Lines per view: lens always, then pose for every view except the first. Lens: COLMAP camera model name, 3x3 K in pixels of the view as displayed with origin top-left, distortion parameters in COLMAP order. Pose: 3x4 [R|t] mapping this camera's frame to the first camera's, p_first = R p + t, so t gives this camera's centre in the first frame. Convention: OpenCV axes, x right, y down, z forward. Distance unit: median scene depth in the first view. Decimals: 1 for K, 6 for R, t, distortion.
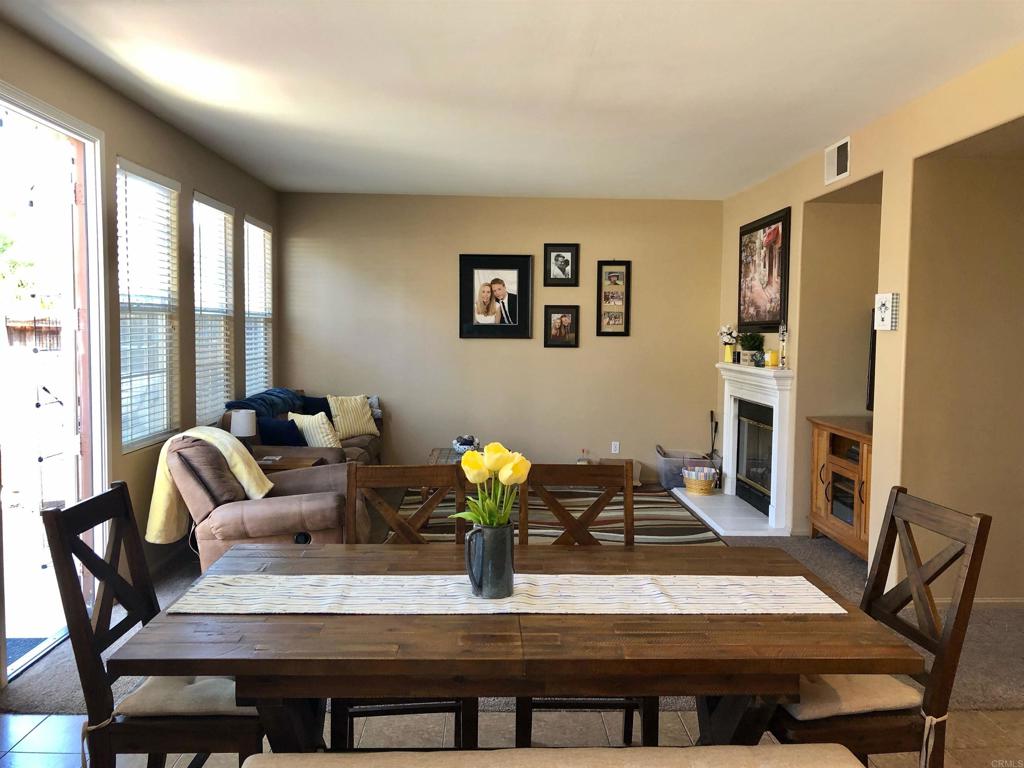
lens RADIAL K [[843.6, 0, 517.6], [0, 843.6, 381.8], [0, 0, 1]] dist [0.098414, -0.107671]
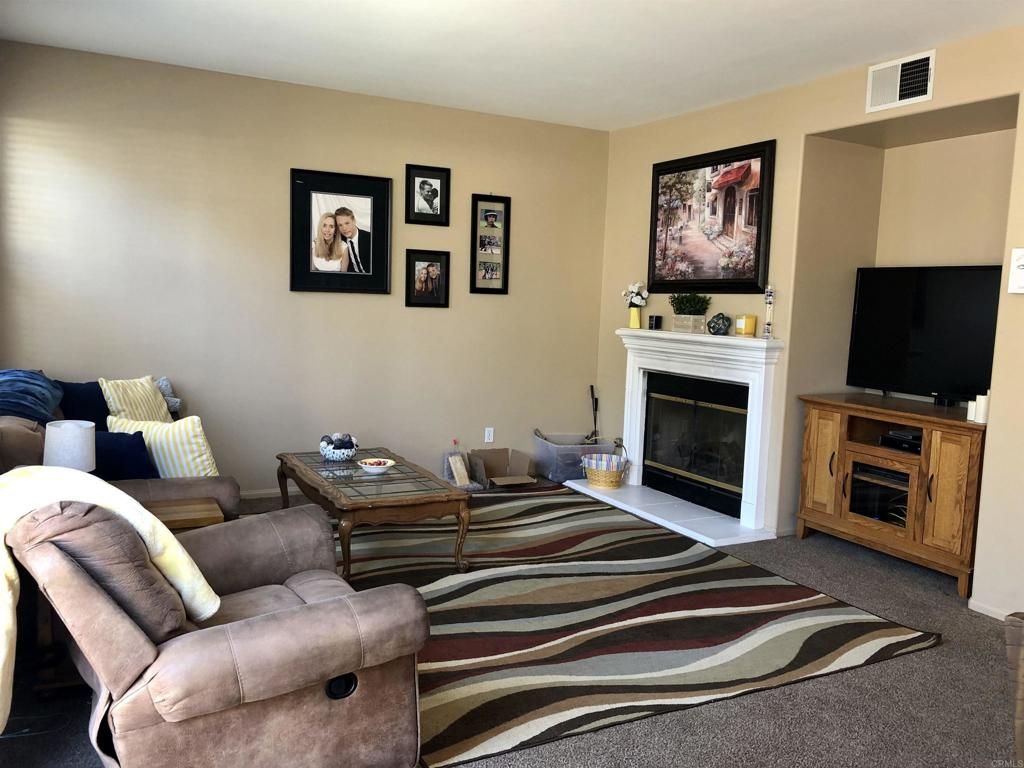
lens RADIAL K [[843.6, 0, 517.6], [0, 843.6, 381.8], [0, 0, 1]] dist [0.098414, -0.107671]
pose [[0.893236, -0.024625, 0.448914, -0.217833], [0.002571, 0.998762, 0.049671, -0.011221], [-0.449581, -0.043214, 0.892193, 0.290509]]
